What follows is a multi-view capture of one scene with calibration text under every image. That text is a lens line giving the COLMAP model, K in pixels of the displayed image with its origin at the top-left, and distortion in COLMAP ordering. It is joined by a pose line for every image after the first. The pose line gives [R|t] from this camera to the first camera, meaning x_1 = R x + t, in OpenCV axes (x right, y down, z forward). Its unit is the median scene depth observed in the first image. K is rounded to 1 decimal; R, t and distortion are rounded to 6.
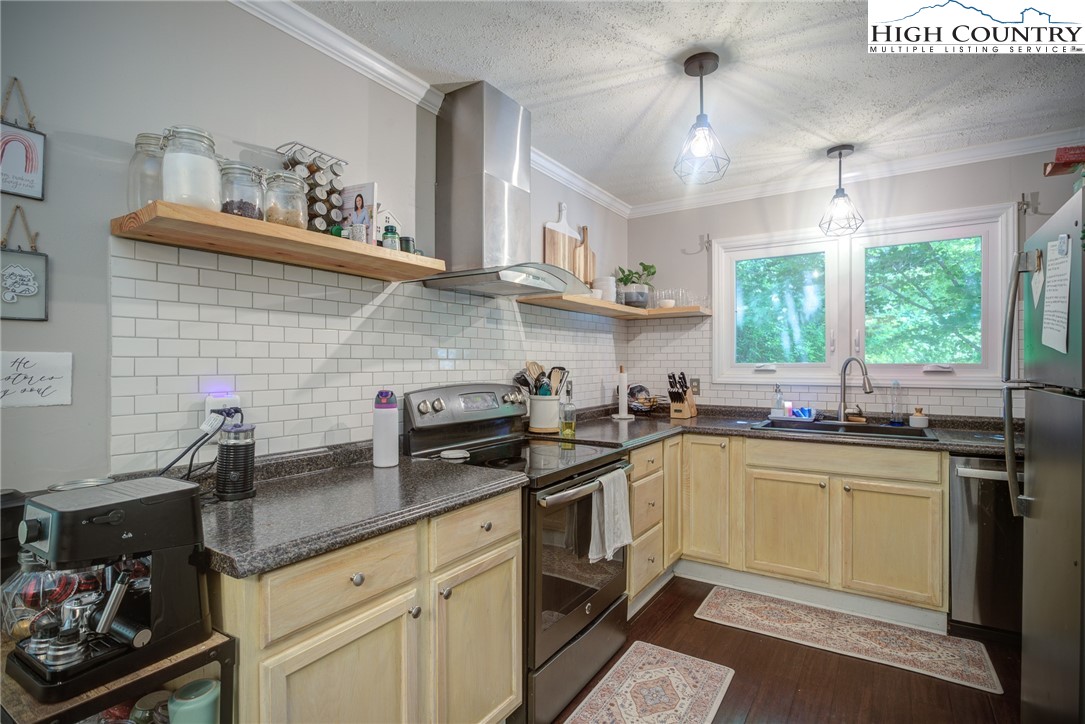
lens RADIAL K [[528.5, 0, 536.0], [0, 528.5, 362.8], [0, 0, 1]] dist [-0.022965, 0.008643]
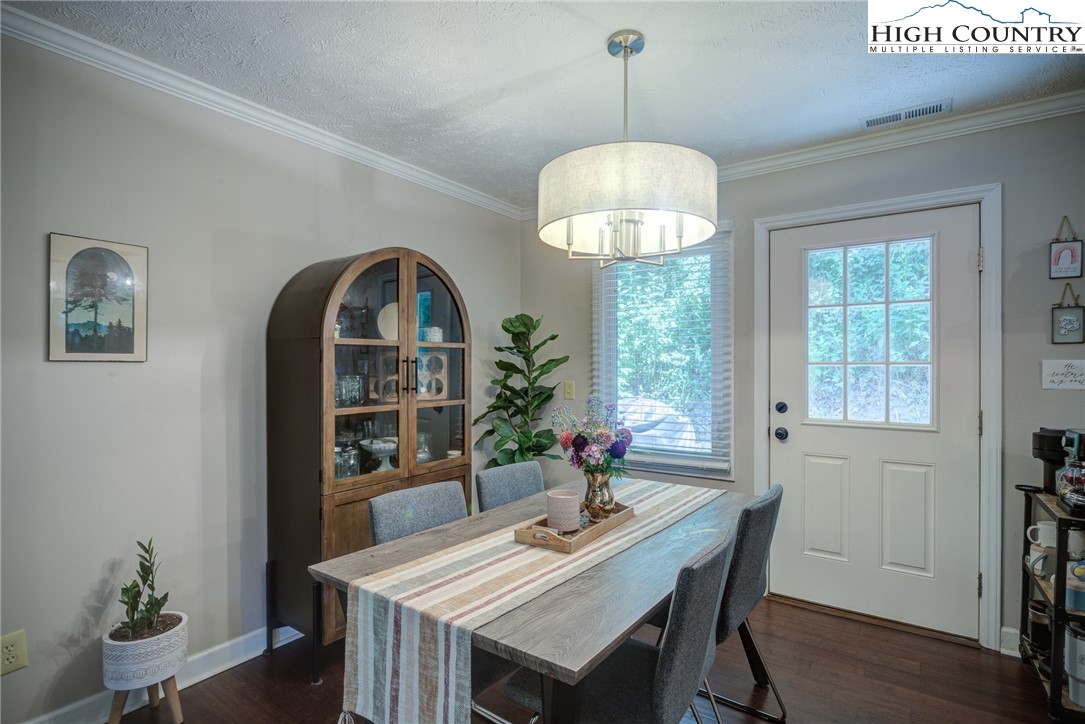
lens RADIAL K [[528.5, 0, 536.0], [0, 528.5, 362.8], [0, 0, 1]] dist [-0.022965, 0.008643]
pose [[-0.044146, -0.004984, -0.999013, 0.991623], [-0.003931, 0.999981, -0.004815, 0.004710], [0.999017, 0.003715, -0.044165, -0.855656]]
